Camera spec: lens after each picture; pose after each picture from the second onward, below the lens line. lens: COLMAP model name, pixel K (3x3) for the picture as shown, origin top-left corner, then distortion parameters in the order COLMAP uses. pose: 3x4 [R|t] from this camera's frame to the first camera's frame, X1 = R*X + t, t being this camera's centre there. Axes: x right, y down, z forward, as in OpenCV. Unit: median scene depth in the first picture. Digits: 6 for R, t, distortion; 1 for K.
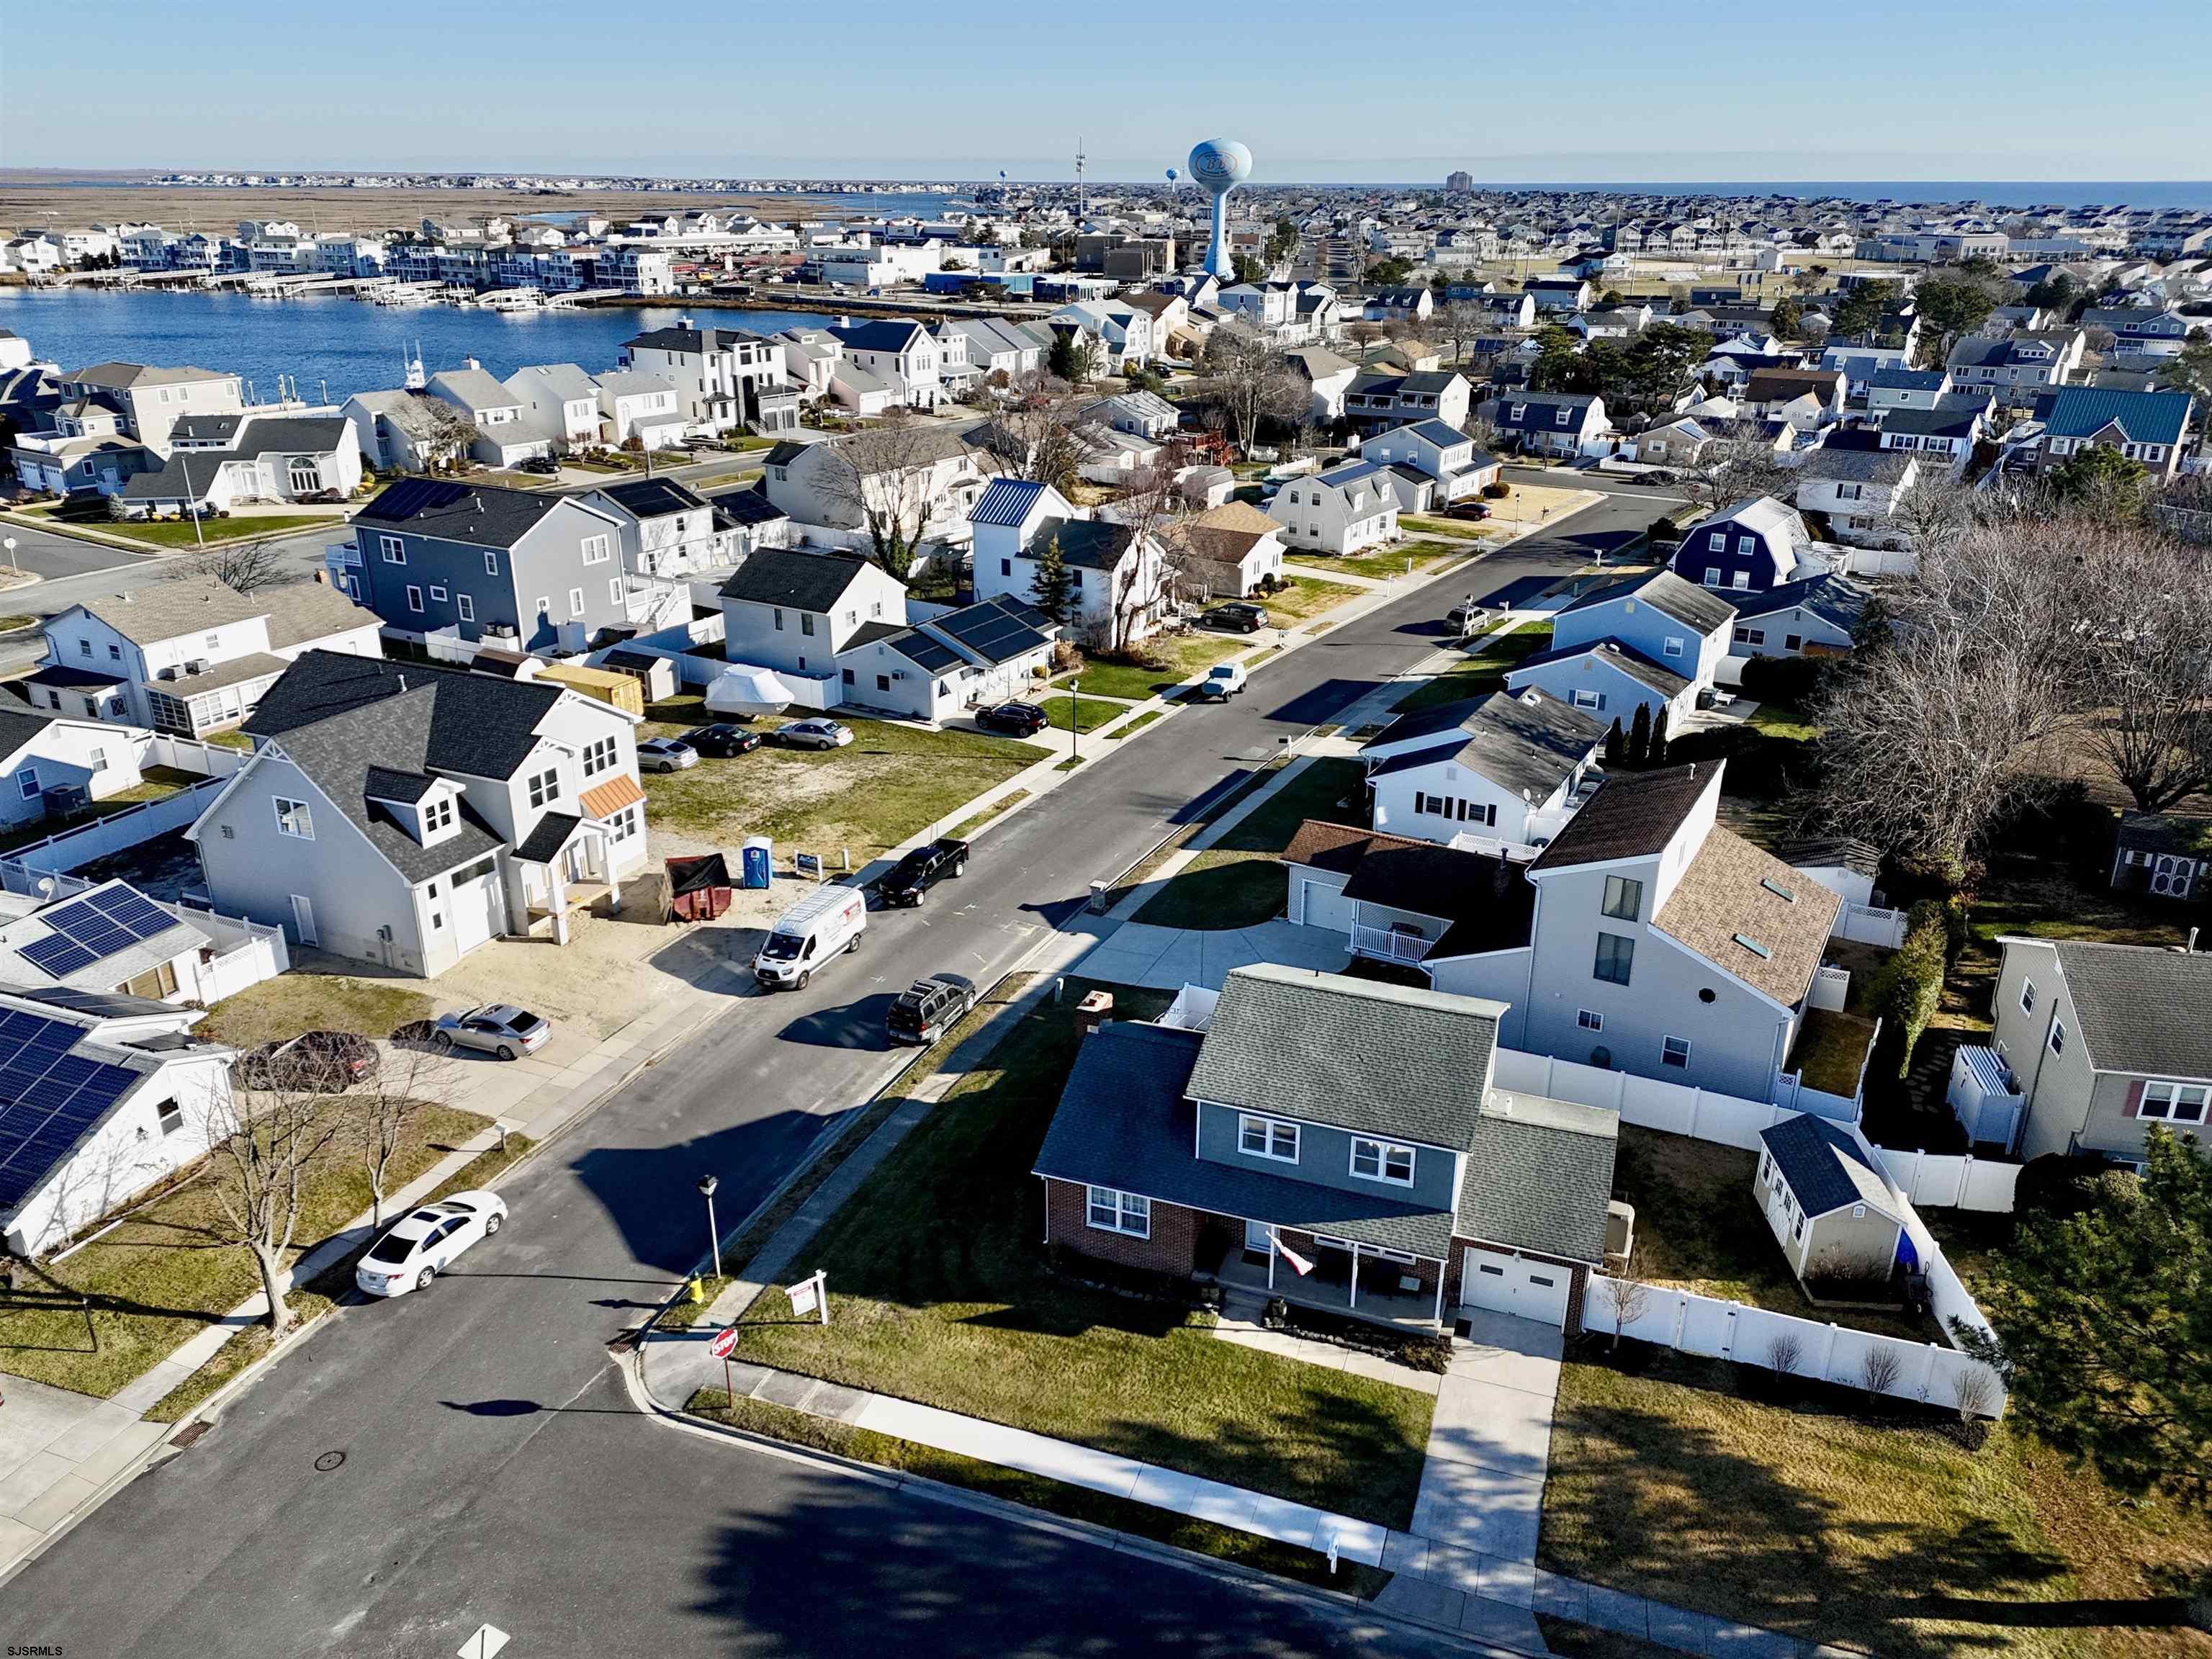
lens RADIAL K [[1609.2, 0, 1110.3], [0, 1609.2, 825.3], [0, 0, 1]] dist [0.100185, -0.104214]
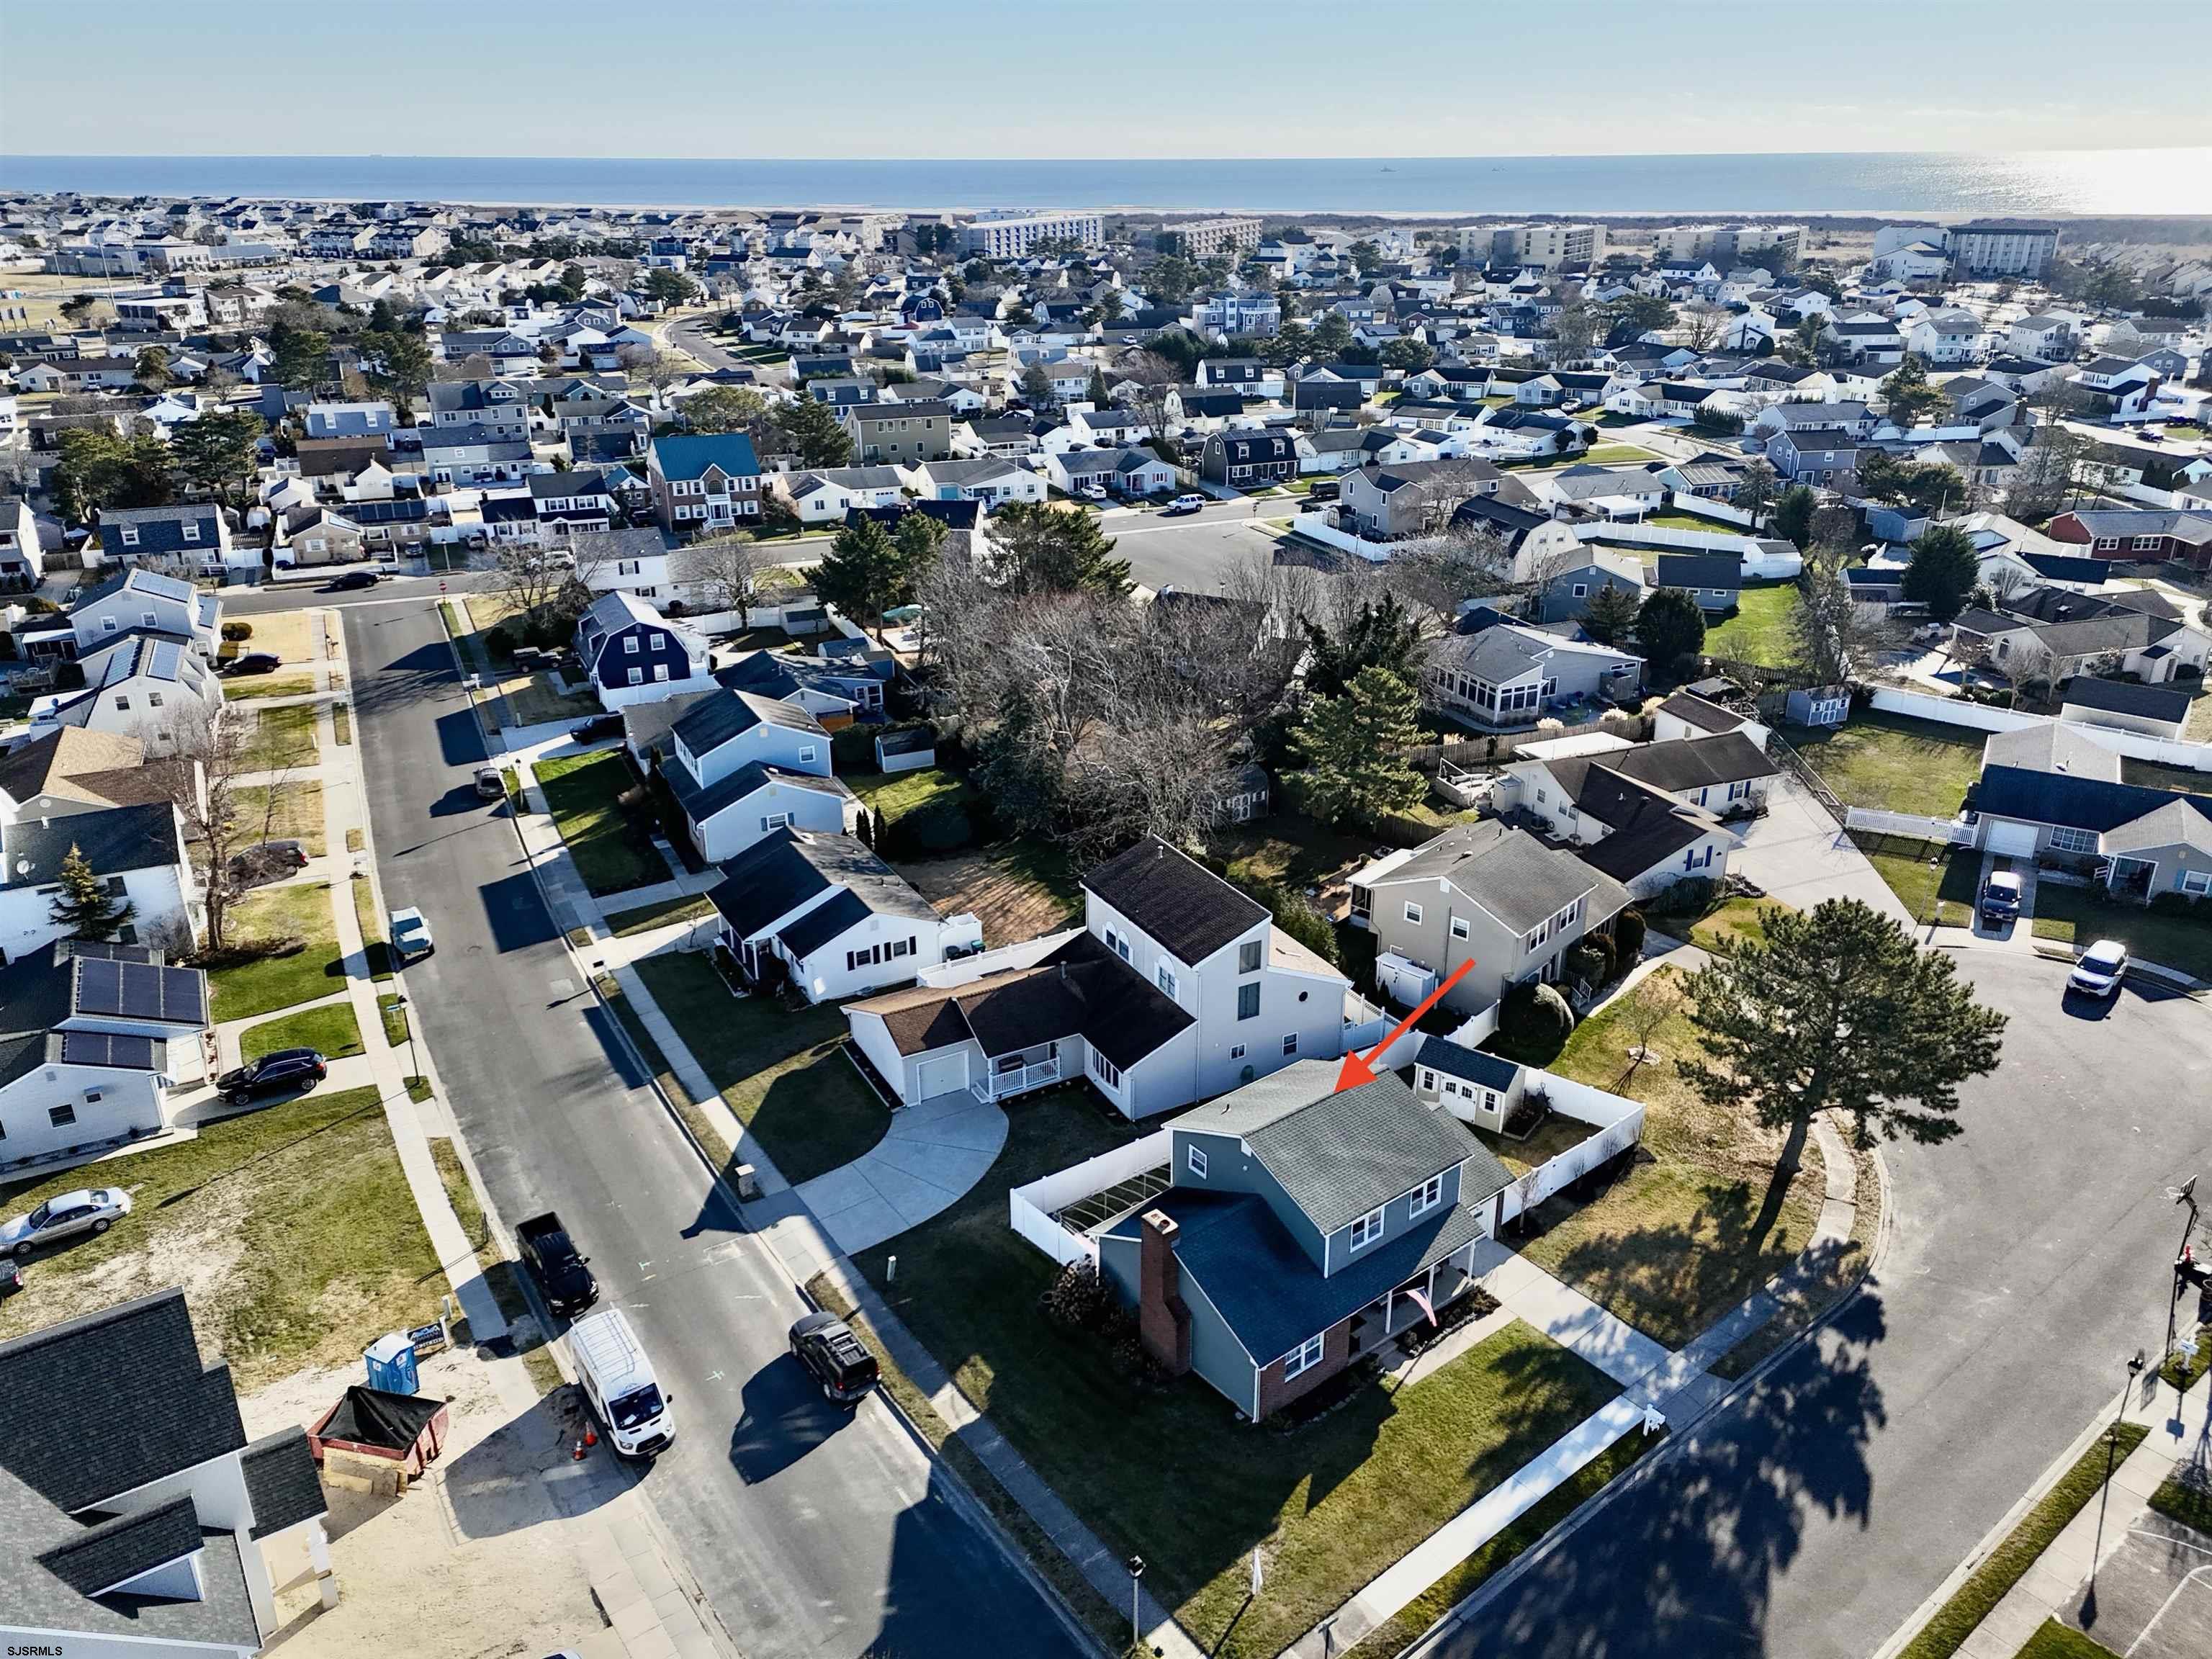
lens RADIAL K [[1609.2, 0, 1110.3], [0, 1609.2, 825.3], [0, 0, 1]] dist [0.100185, -0.104214]
pose [[0.522446, -0.332859, 0.785019, -0.453840], [0.321990, 0.929507, 0.179833, -0.200032], [-0.789540, 0.158815, 0.592794, 0.168061]]
